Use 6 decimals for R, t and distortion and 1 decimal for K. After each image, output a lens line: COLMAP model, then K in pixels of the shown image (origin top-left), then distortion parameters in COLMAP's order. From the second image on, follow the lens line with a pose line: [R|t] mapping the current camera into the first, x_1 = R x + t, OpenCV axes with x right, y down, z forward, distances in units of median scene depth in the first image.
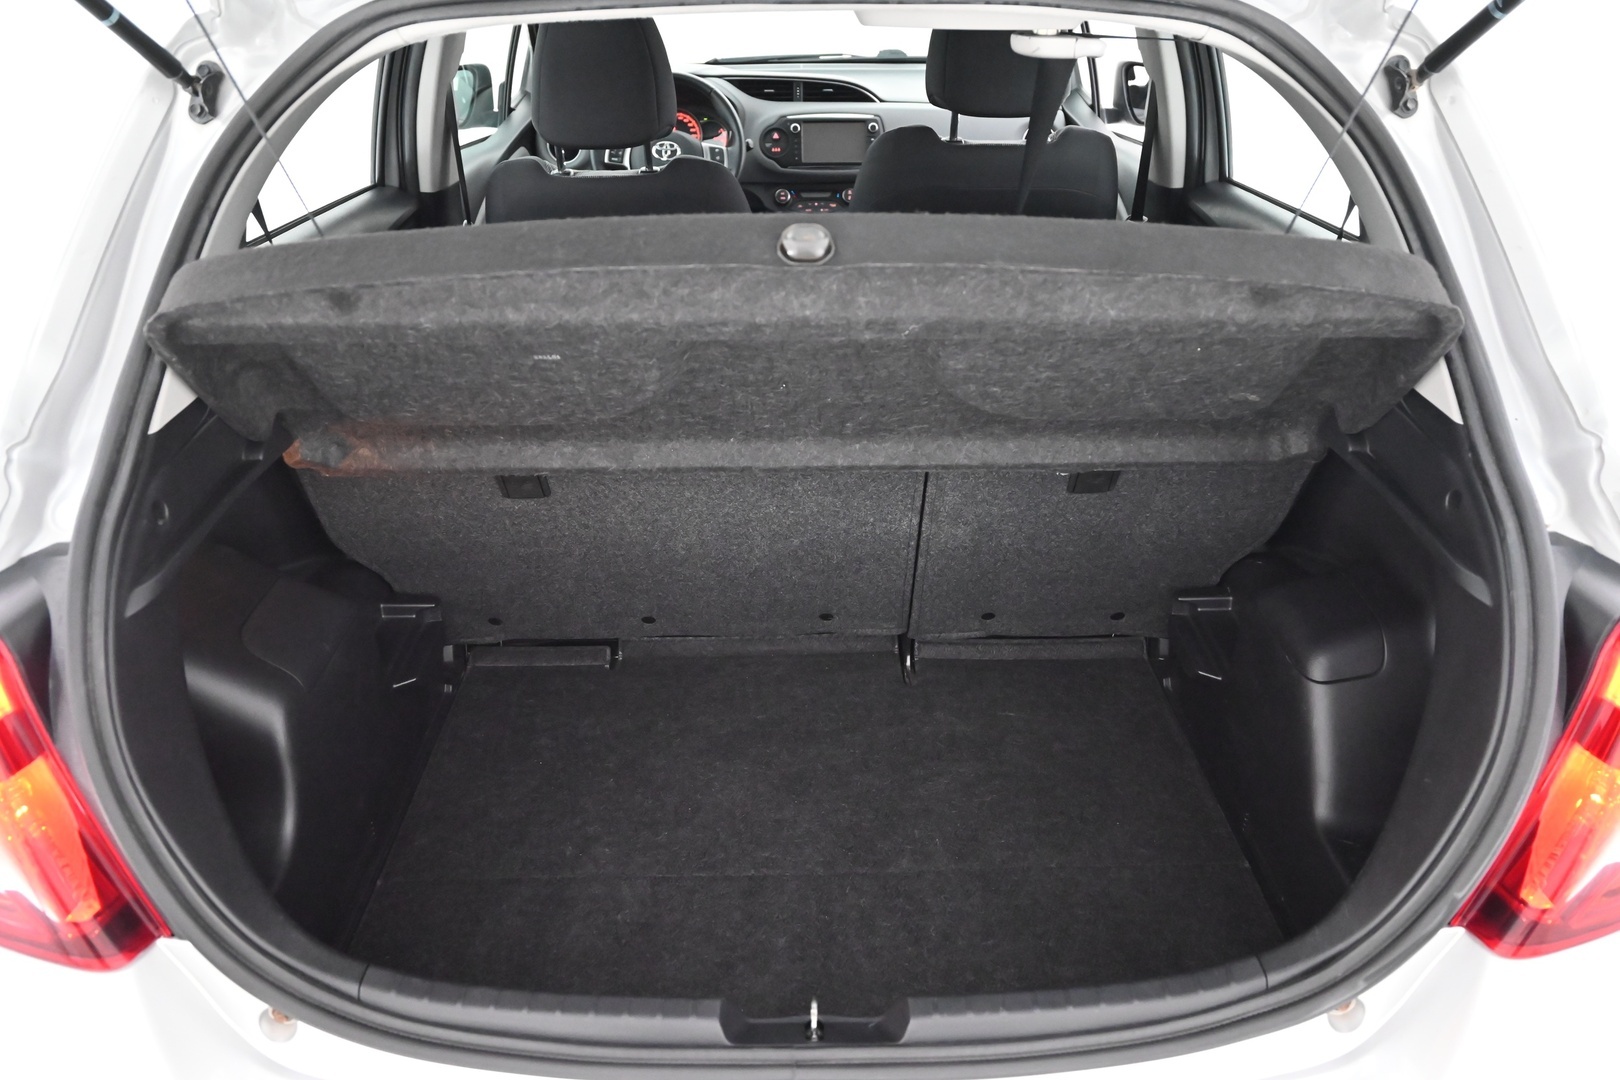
lens RADIAL K [[1099.6, 0, 810.0], [0, 1099.6, 540.0], [0, 0, 1]] dist [0.001883, 0.001468]
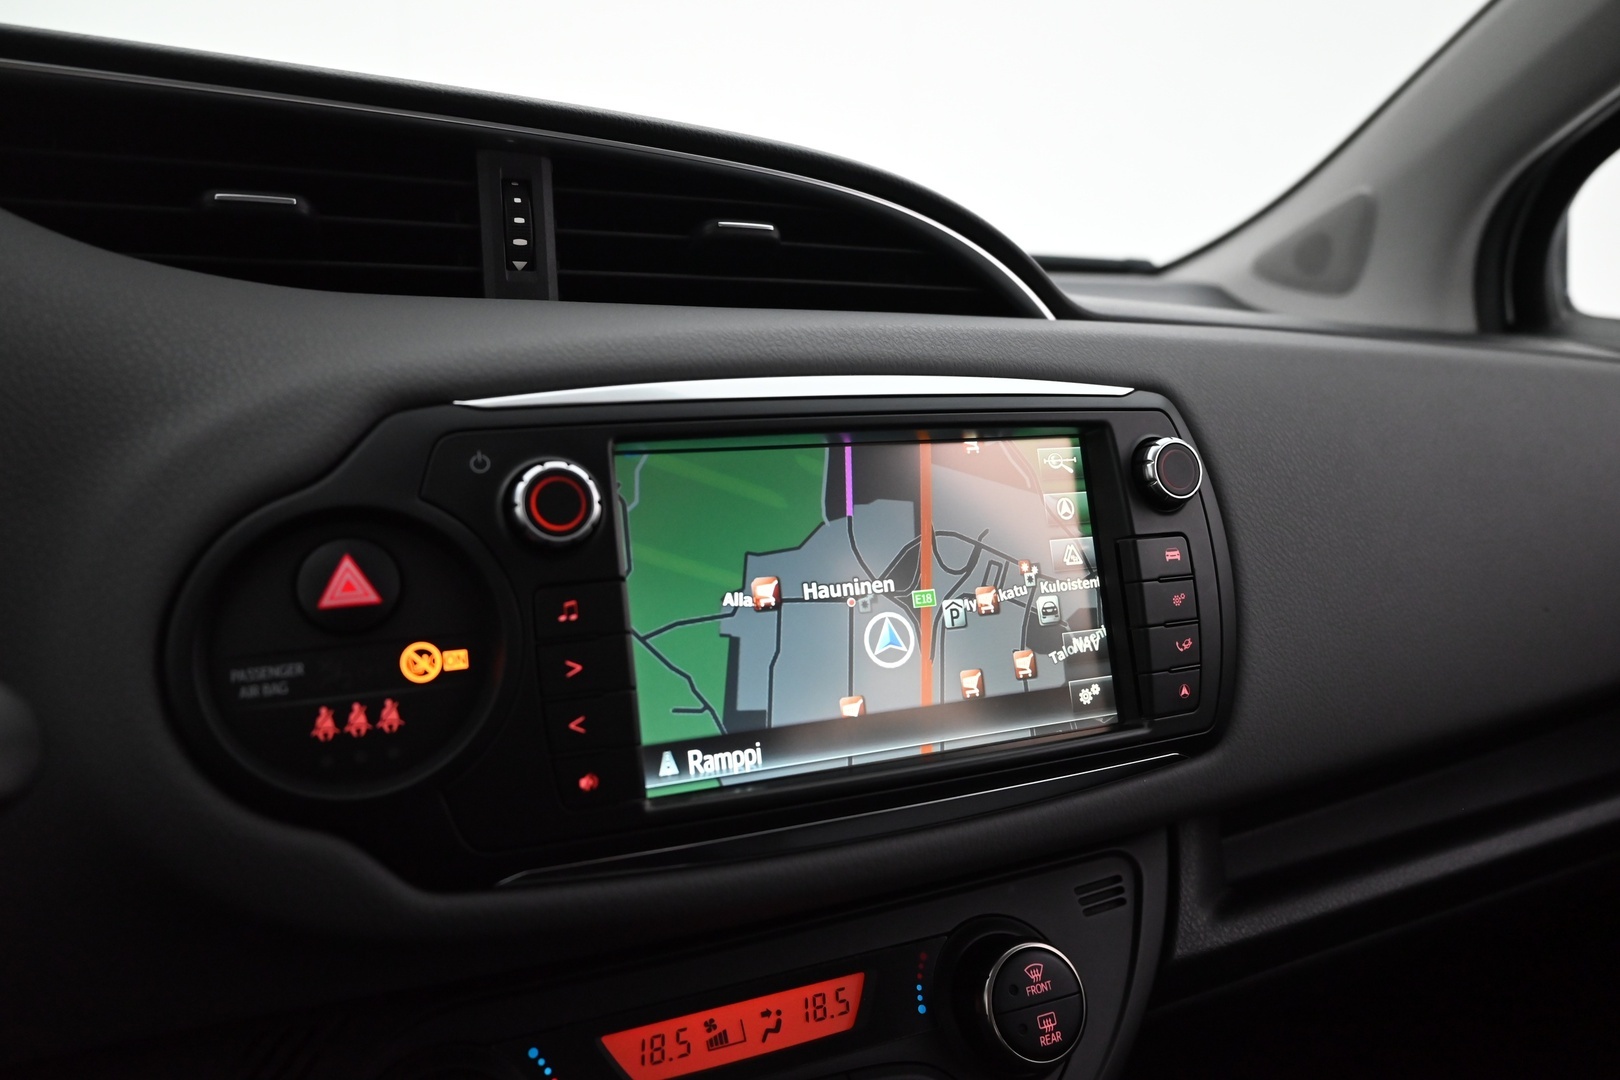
lens RADIAL K [[1099.6, 0, 810.0], [0, 1099.6, 540.0], [0, 0, 1]] dist [0.001883, 0.001468]
pose [[0.921246, -0.072322, 0.382198, -0.030774], [0.197475, 0.933484, -0.299352, -0.340614], [-0.335126, 0.351252, 0.874250, 0.917008]]
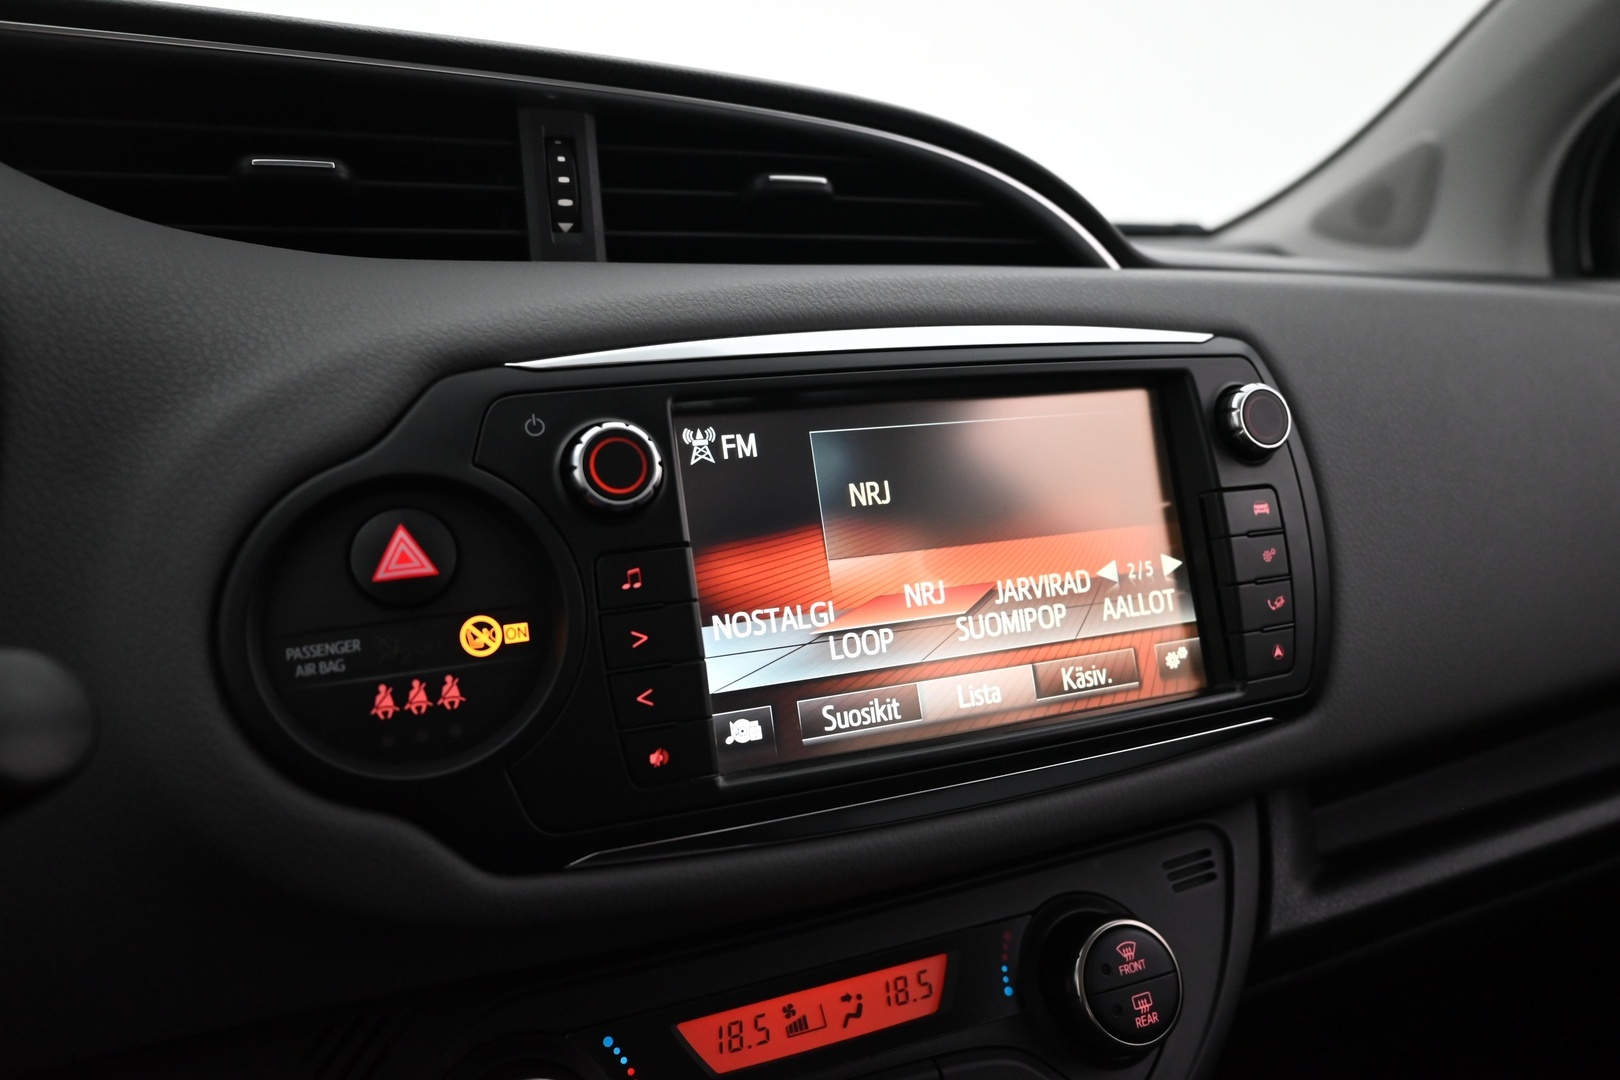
lens RADIAL K [[1099.9, 0, 809.6], [0, 1099.9, 544.2], [0, 0, 1]] dist [0.001726, 0.001355]
pose [[0.931349, -0.103640, 0.349068, -0.031871], [0.214531, 0.930773, -0.296039, -0.340178], [-0.294221, 0.350601, 0.889108, 0.924066]]
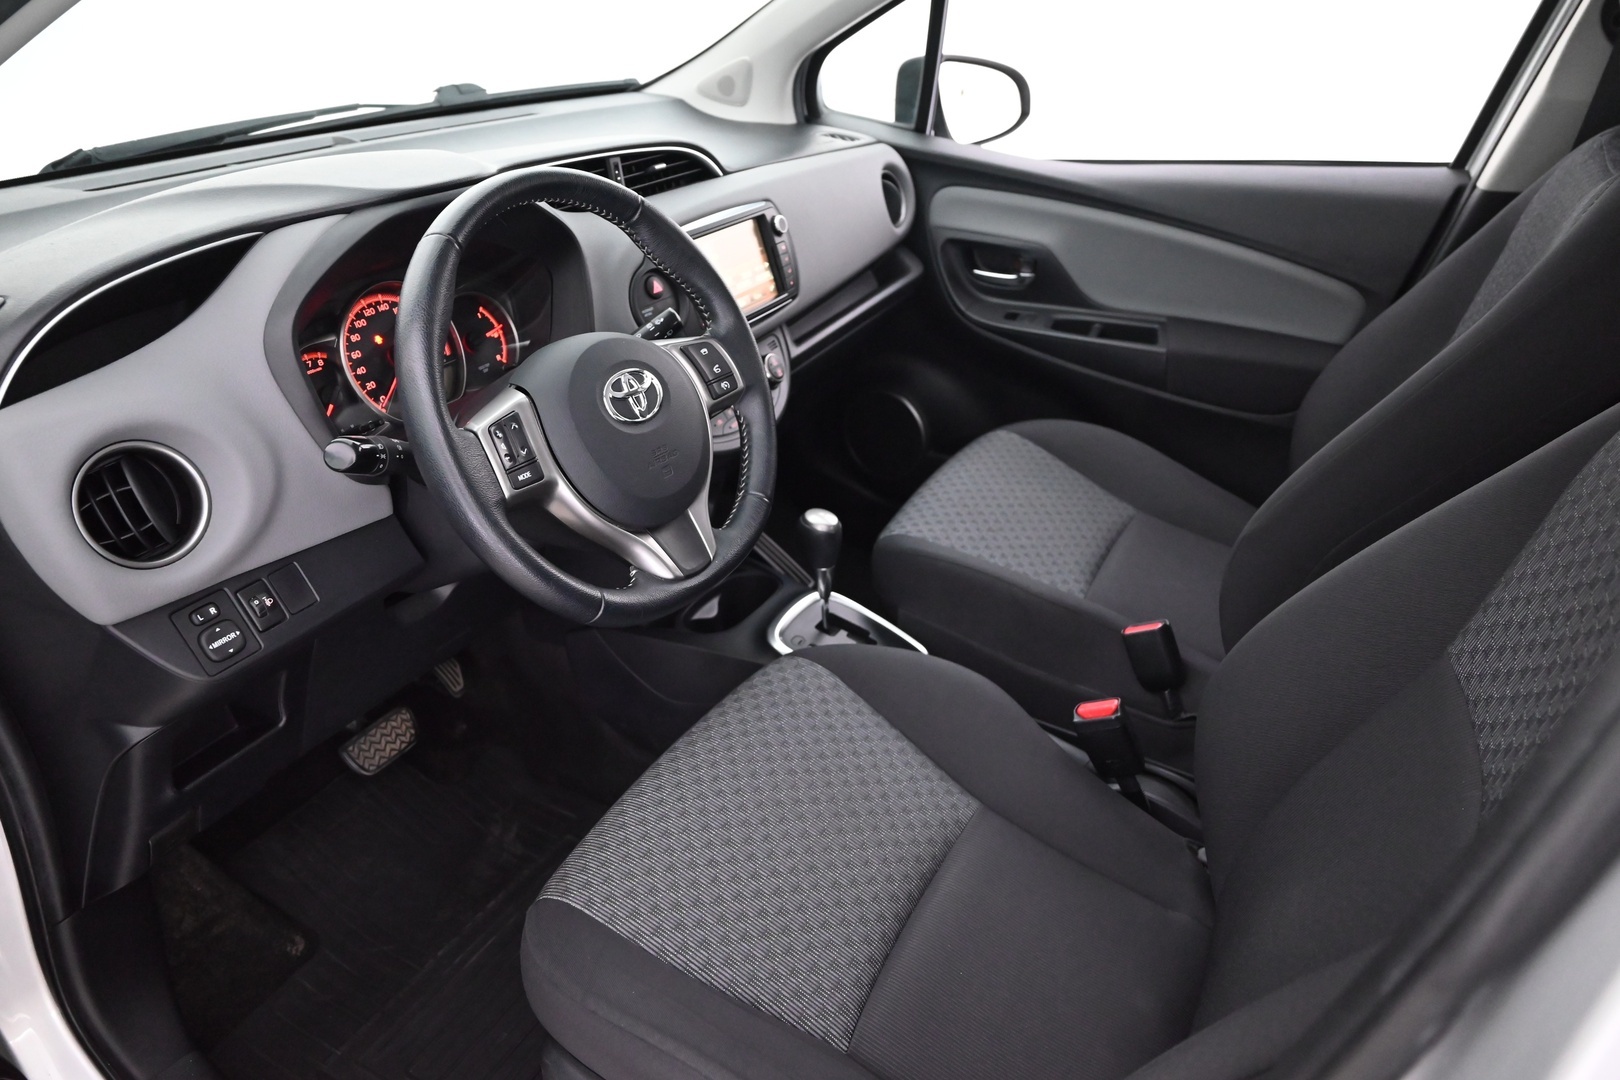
lens RADIAL K [[1099.6, 0, 813.0], [0, 1099.6, 541.1], [0, 0, 1]] dist [0.002320, 0.002176]
pose [[0.493341, -0.420147, 0.761637, -0.366820], [0.459887, 0.869209, 0.181602, -0.338175], [-0.738322, 0.260676, 0.622036, 0.734261]]
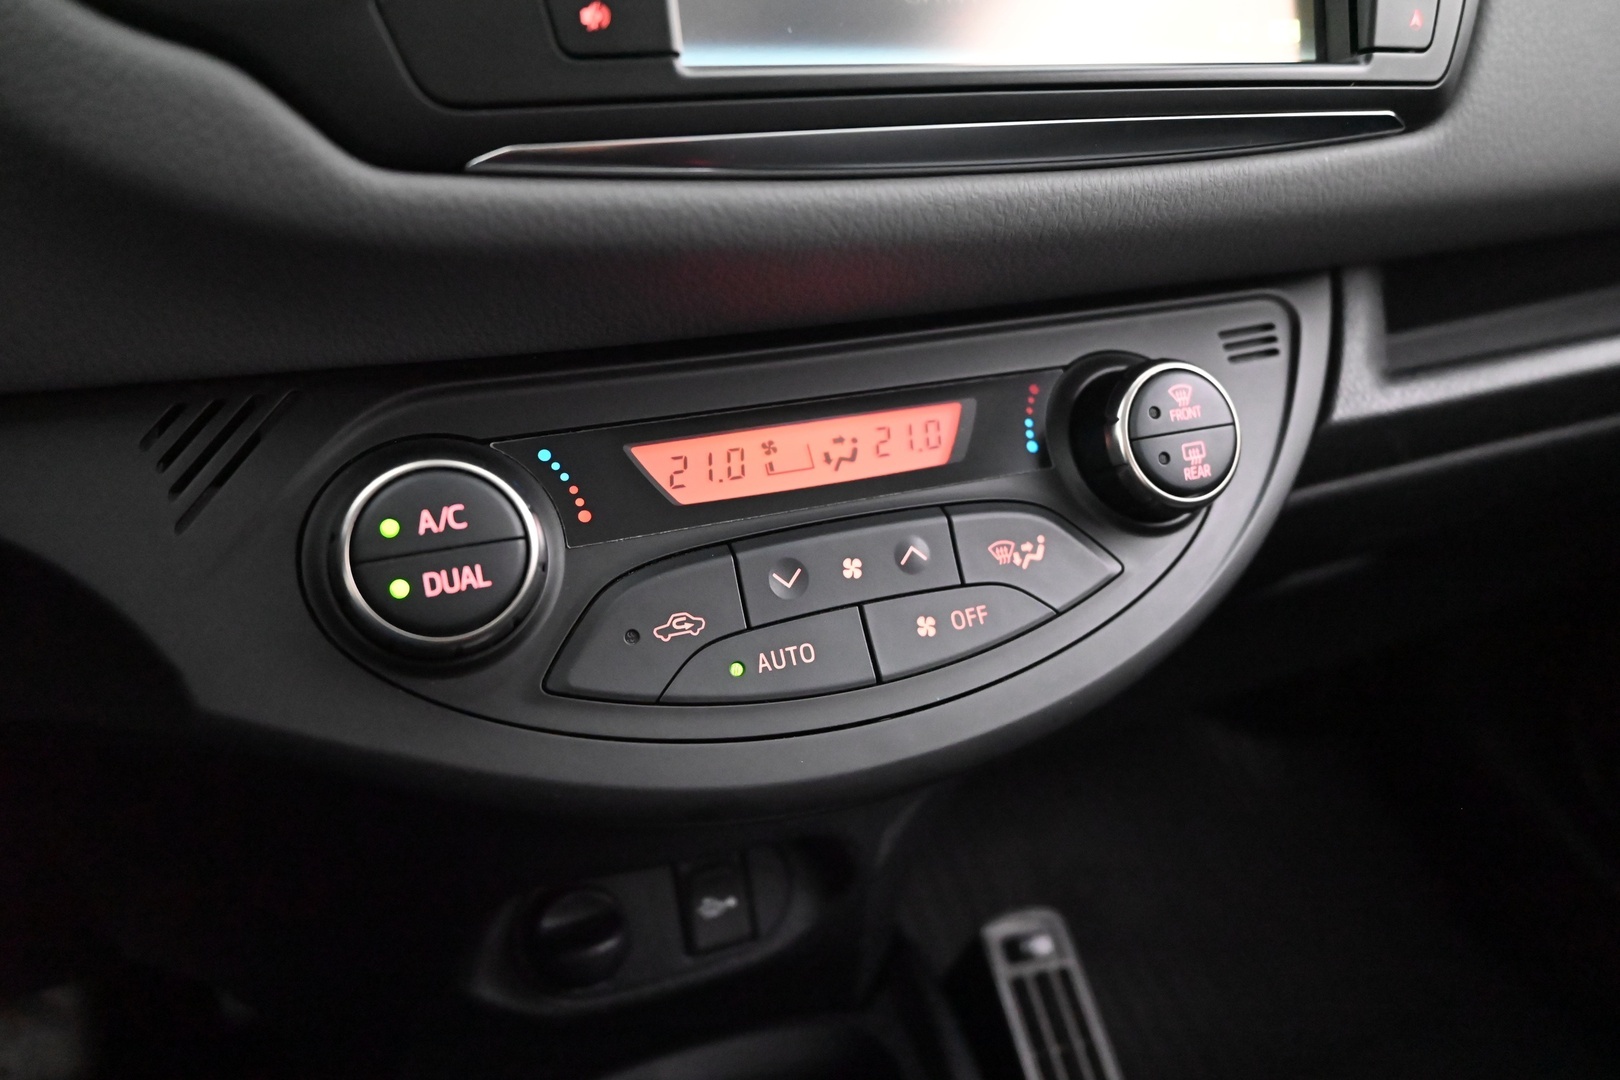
lens RADIAL K [[1099.6, 0, 810.0], [0, 1099.6, 540.0], [0, 0, 1]] dist [0.001883, 0.001468]
pose [[0.926614, -0.166768, 0.337009, -0.028663], [0.195492, 0.979277, -0.052915, -0.315875], [-0.321201, 0.114914, 0.940013, 0.955068]]
